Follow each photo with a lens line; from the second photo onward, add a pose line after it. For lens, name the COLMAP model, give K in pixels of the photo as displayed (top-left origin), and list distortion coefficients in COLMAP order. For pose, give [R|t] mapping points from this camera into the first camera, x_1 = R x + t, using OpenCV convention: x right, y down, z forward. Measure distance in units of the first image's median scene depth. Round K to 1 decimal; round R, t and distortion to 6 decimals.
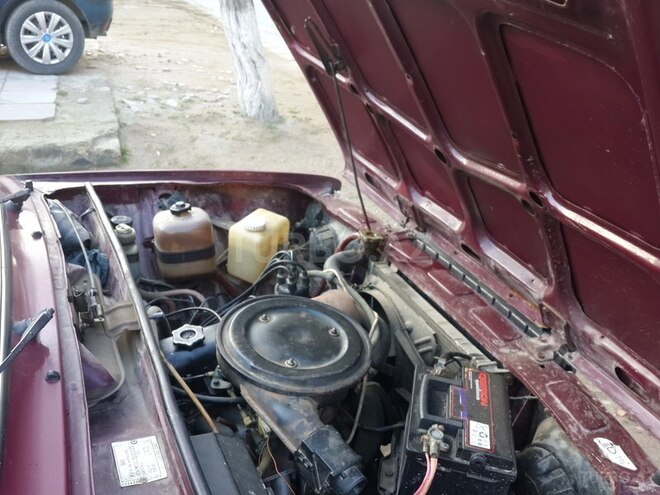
lens RADIAL K [[608.4, 0, 332.7], [0, 608.4, 259.7], [0, 0, 1]] dist [0.154164, -0.382816]
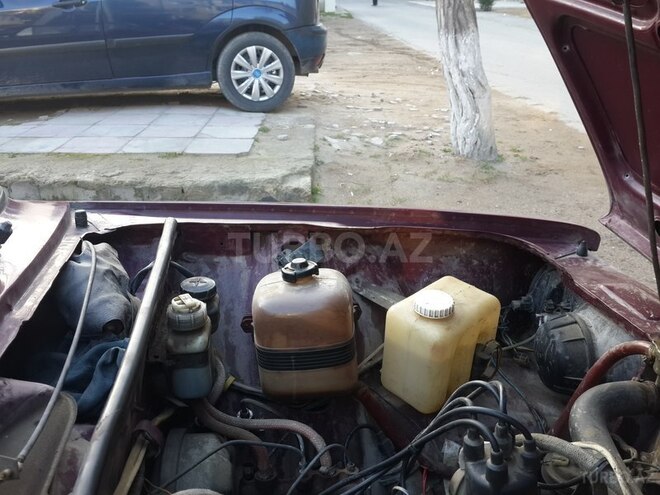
lens RADIAL K [[608.4, 0, 332.7], [0, 608.4, 259.7], [0, 0, 1]] dist [0.154164, -0.382816]
pose [[0.941063, 0.063589, -0.332200, -0.012188], [-0.089343, 0.994018, -0.062820, -0.020171], [0.326218, 0.088797, 0.941115, 0.162711]]
